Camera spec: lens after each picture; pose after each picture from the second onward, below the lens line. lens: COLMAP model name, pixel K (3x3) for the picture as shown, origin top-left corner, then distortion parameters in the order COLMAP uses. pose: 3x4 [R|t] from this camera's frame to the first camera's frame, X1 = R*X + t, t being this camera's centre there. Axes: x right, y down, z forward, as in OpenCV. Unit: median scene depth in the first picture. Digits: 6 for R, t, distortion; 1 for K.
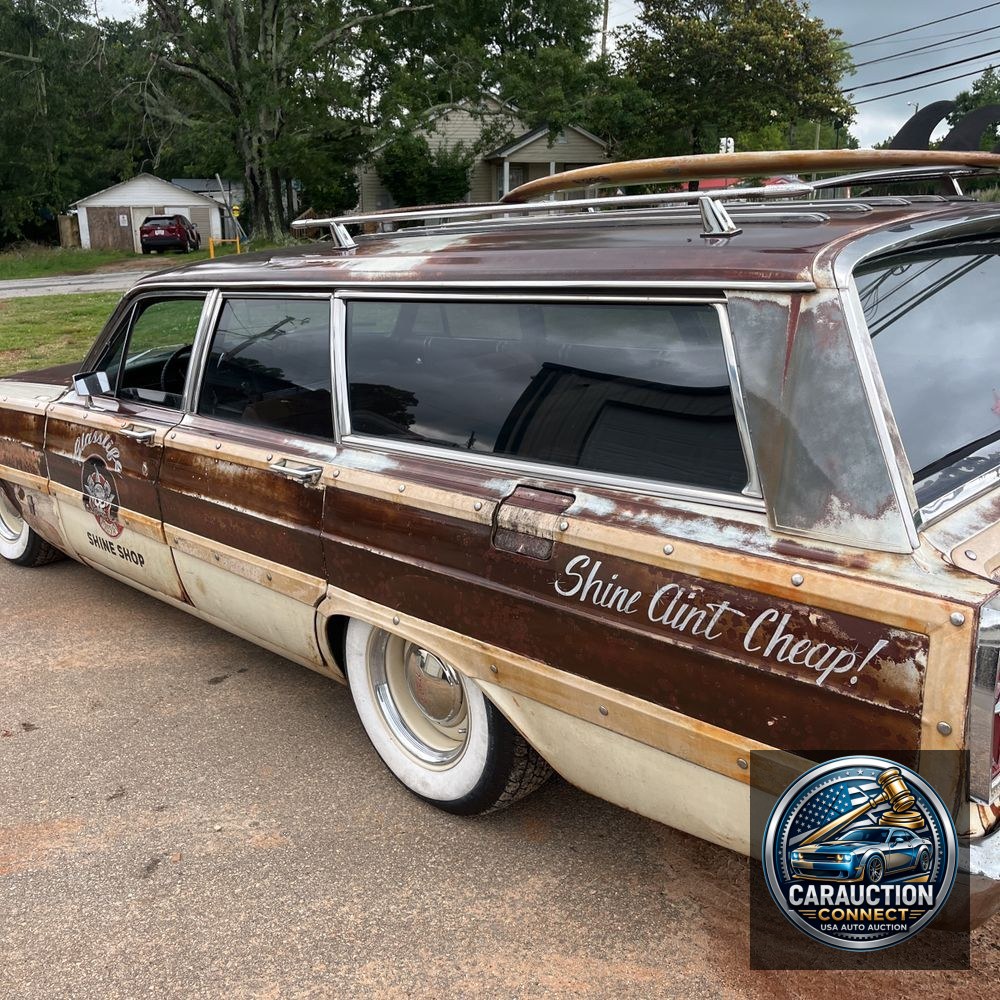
lens RADIAL K [[1022.7, 0, 490.7], [0, 1022.7, 508.1], [0, 0, 1]] dist [0.025745, 0.000000]
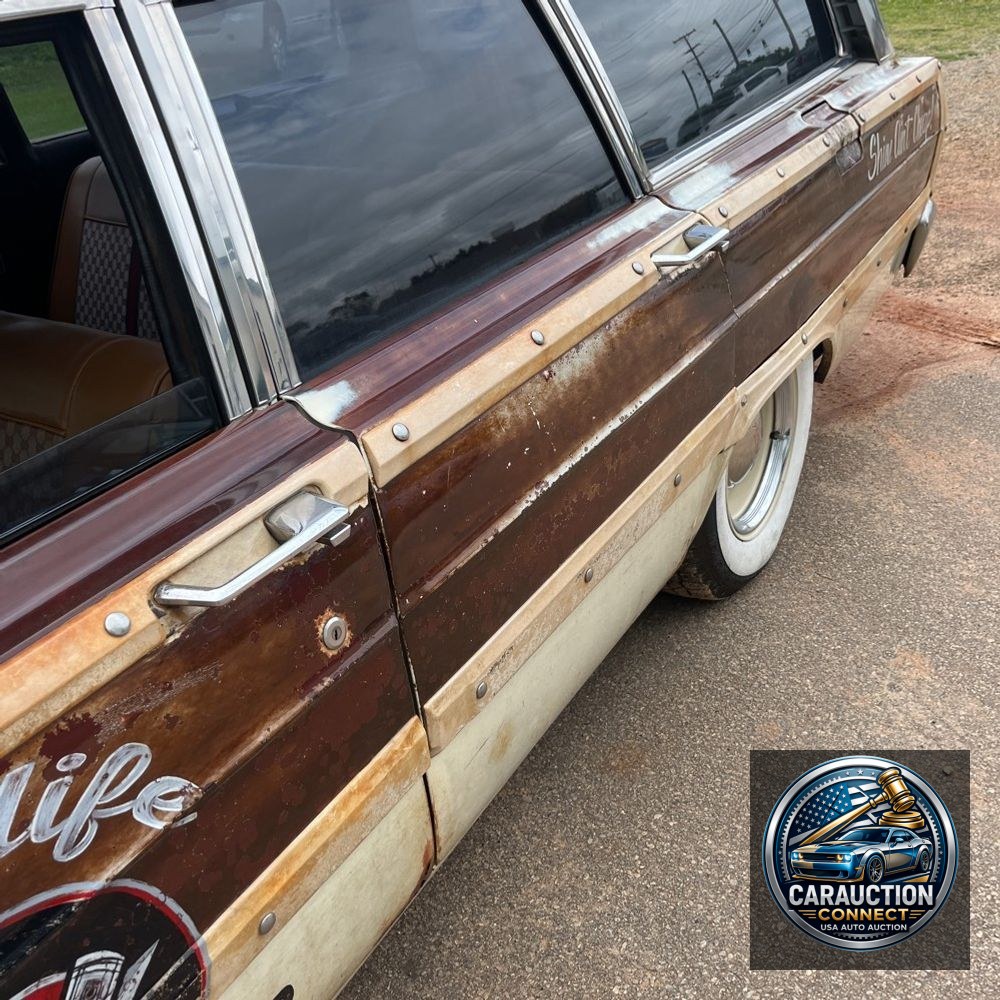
lens RADIAL K [[1022.7, 0, 500.4], [0, 1022.7, 494.0], [0, 0, 1]] dist [0.025745, 0.000000]
pose [[-0.239759, -0.395875, 0.886453, -0.606583], [0.366085, 0.808815, 0.460218, -0.190580], [-0.899165, 0.434859, -0.048997, 0.986393]]
